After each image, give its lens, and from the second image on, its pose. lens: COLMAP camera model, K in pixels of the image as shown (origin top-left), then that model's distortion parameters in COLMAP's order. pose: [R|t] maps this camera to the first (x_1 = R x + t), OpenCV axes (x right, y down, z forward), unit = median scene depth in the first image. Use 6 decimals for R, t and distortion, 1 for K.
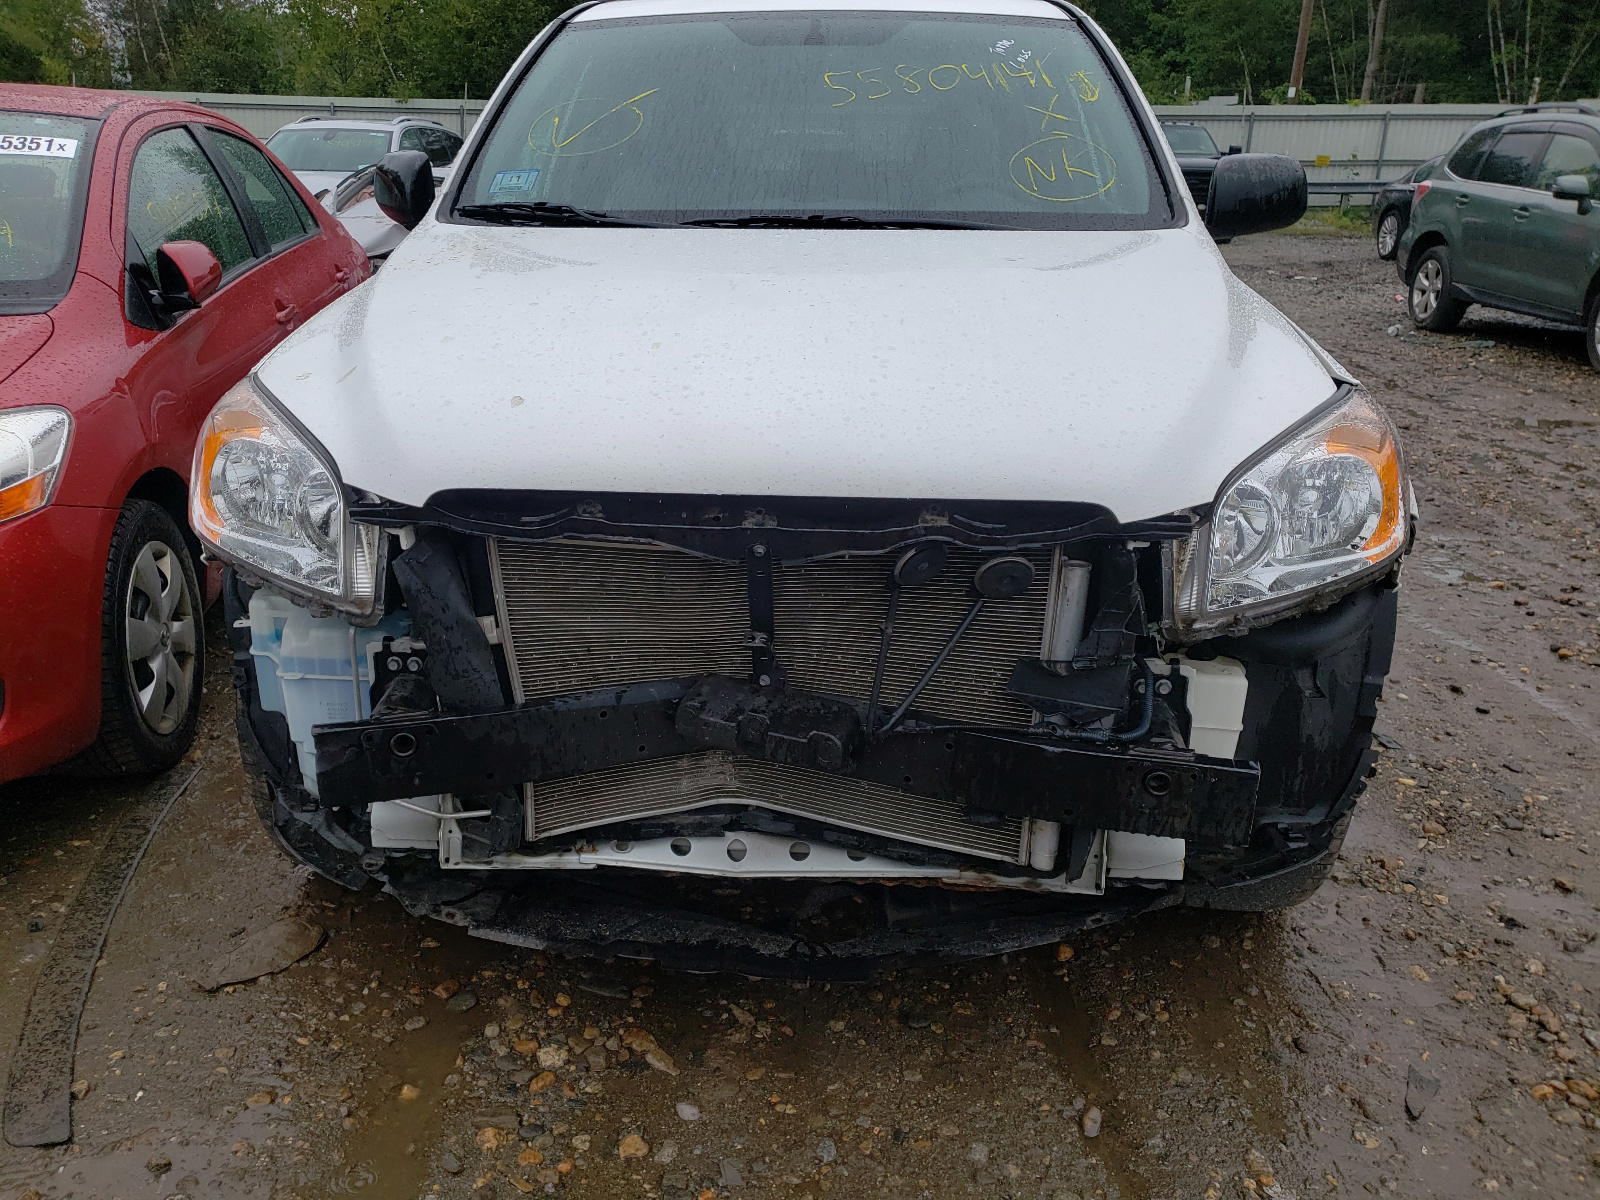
lens RADIAL K [[1313.8, 0, 767.0], [0, 1313.8, 601.7], [0, 0, 1]] dist [0.140939, -0.301237]
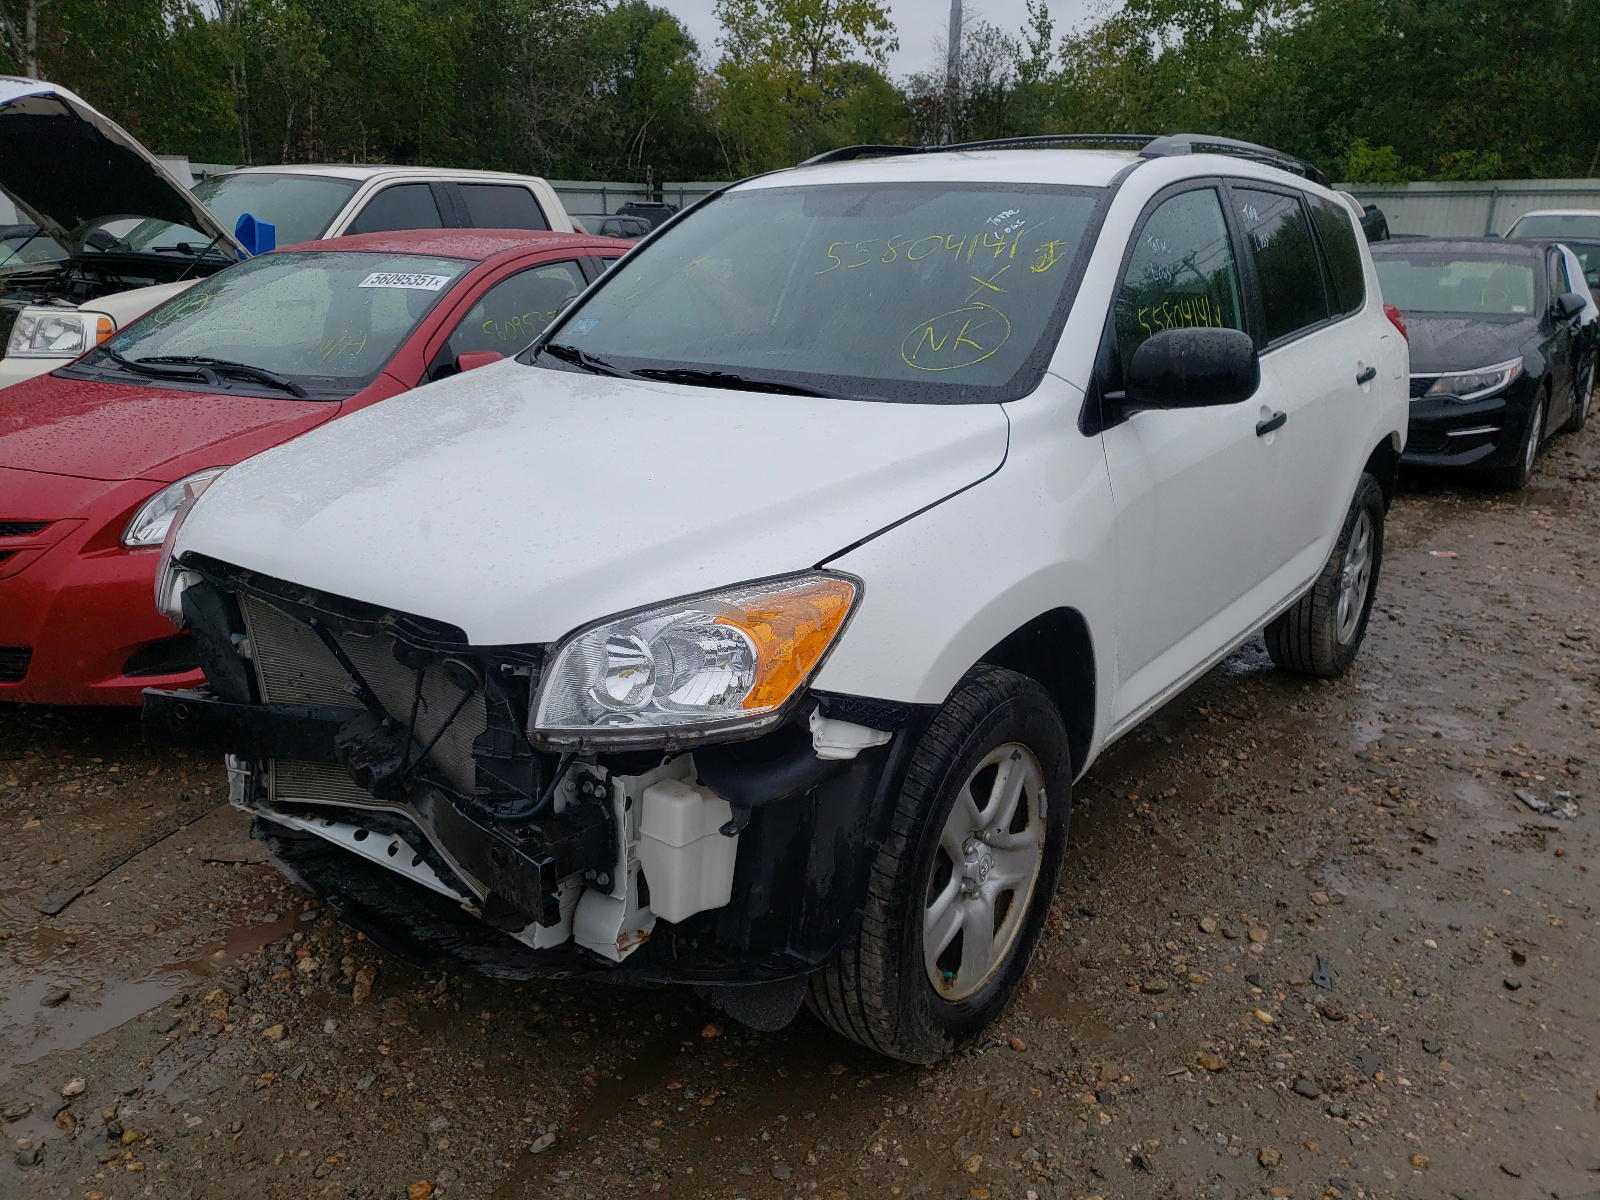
lens RADIAL K [[1313.8, 0, 767.0], [0, 1313.8, 601.7], [0, 0, 1]] dist [0.140939, -0.301237]
pose [[0.823150, 0.150296, -0.547572, 0.979289], [-0.177592, 0.984099, 0.003143, -0.126453], [0.539338, 0.094657, 0.836753, 0.057458]]
